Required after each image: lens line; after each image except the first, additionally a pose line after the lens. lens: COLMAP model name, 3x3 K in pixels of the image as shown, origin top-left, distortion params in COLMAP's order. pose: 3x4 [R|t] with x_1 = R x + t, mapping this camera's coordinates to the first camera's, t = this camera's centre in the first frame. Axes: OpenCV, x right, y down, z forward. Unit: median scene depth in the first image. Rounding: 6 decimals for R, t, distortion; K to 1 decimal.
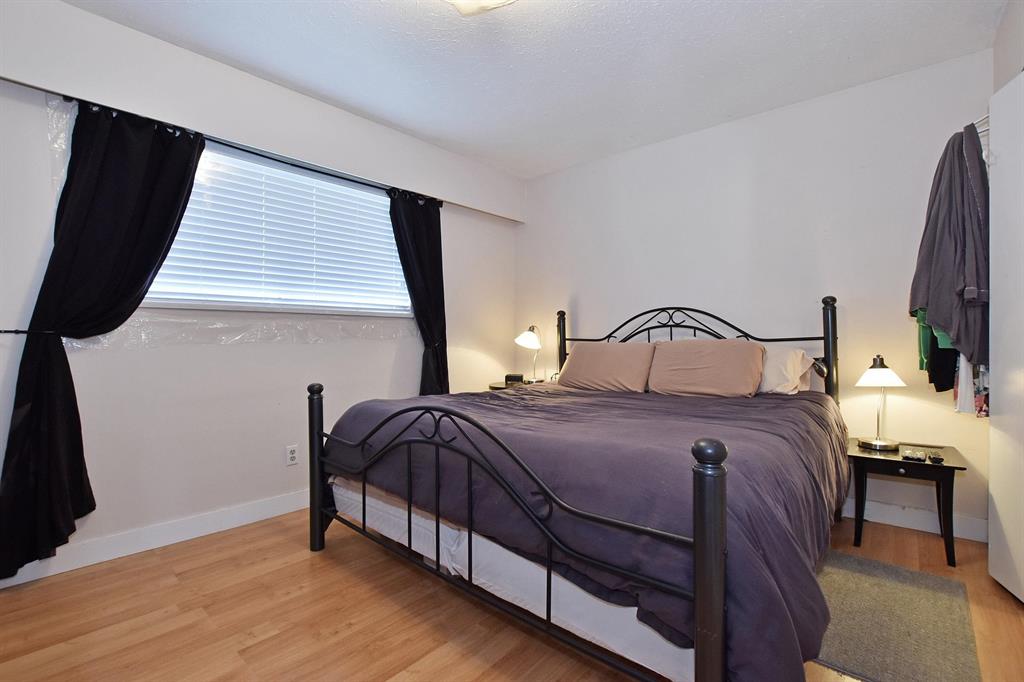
lens RADIAL K [[450.1, 0, 510.7], [0, 450.1, 336.7], [0, 0, 1]] dist [-0.029381, 0.003715]
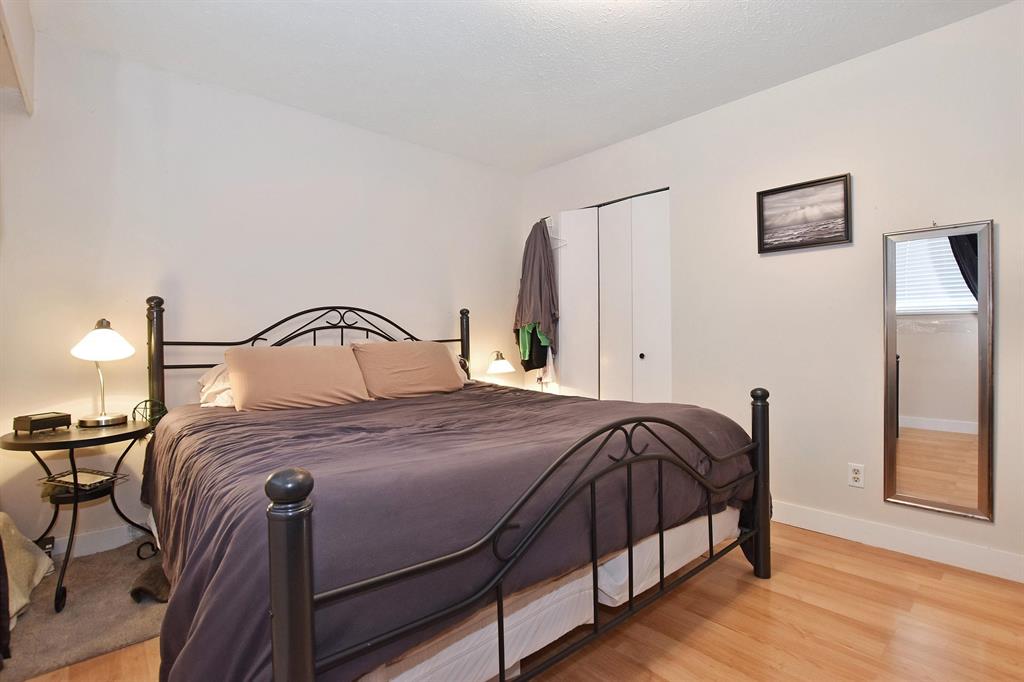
lens RADIAL K [[463.4, 0, 512.0], [0, 463.4, 341.0], [0, 0, 1]] dist [-0.020475, 0.000099]
pose [[0.165992, -0.003734, 0.986120, -0.526063], [0.001299, 0.999993, 0.003568, 0.001430], [-0.986126, 0.000689, 0.165996, 0.523785]]
